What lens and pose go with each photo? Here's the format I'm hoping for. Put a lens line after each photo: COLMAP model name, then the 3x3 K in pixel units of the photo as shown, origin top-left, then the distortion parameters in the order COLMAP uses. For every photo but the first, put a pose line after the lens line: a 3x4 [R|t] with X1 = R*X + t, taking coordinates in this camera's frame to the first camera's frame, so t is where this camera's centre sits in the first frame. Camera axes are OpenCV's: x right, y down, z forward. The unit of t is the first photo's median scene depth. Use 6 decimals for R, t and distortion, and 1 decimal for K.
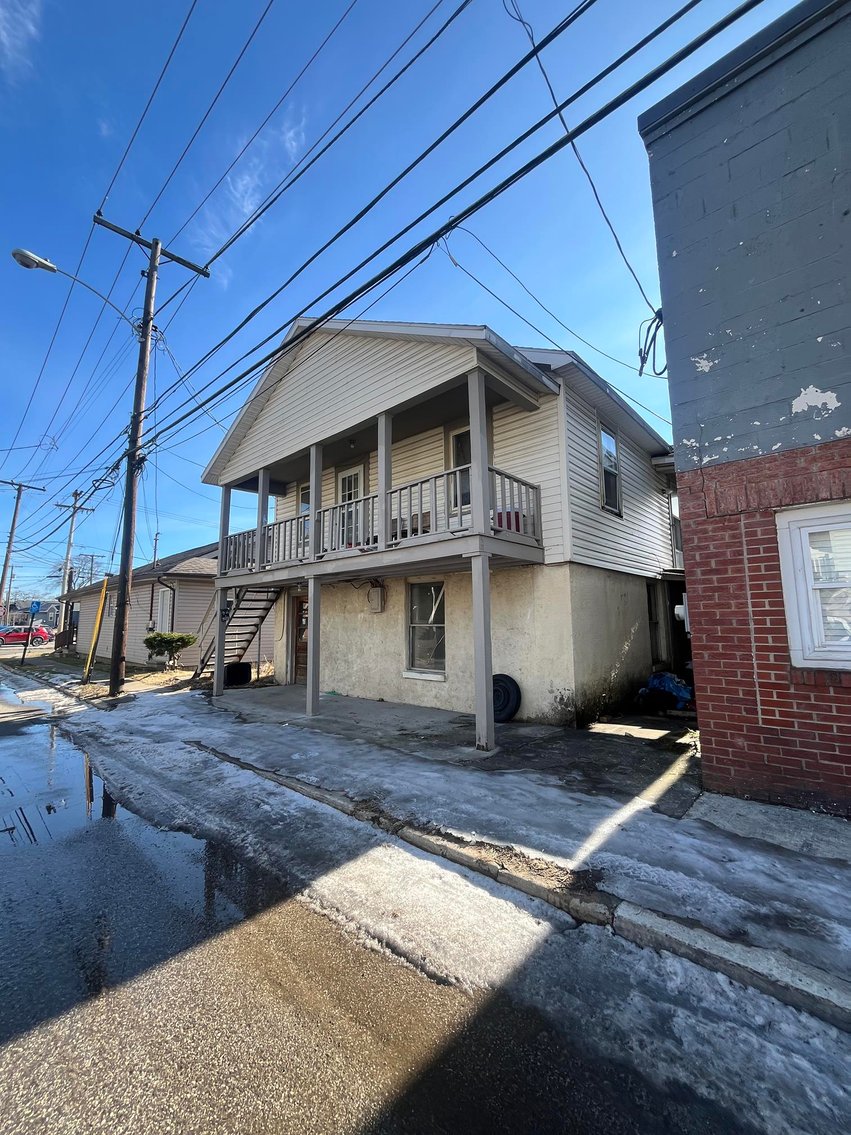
lens RADIAL K [[458.4, 0, 426.4], [0, 458.4, 565.2], [0, 0, 1]] dist [-0.004368, -0.000039]
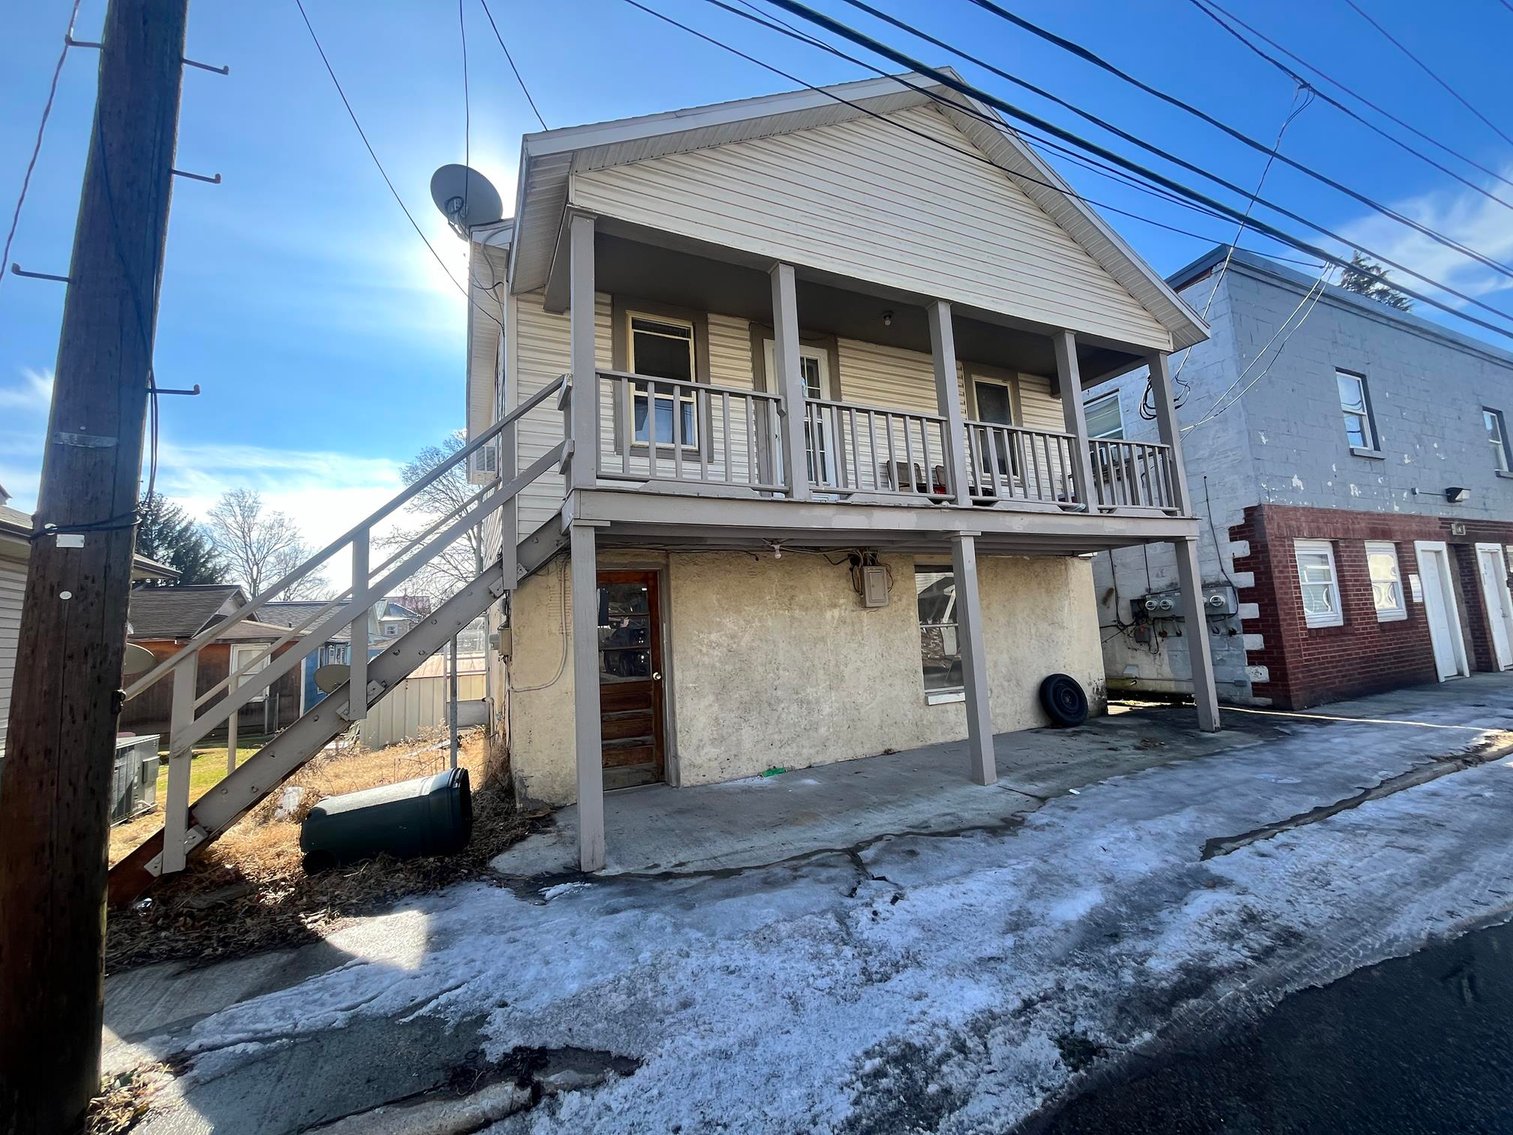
lens RADIAL K [[611.1, 0, 751.5], [0, 611.1, 567.9], [0, 0, 1]] dist [-0.004368, -0.000039]
pose [[0.388803, 0.094827, 0.916428, -1.094794], [-0.061202, 0.995150, -0.077007, 0.148742], [-0.919286, -0.026147, 0.392721, 1.009907]]
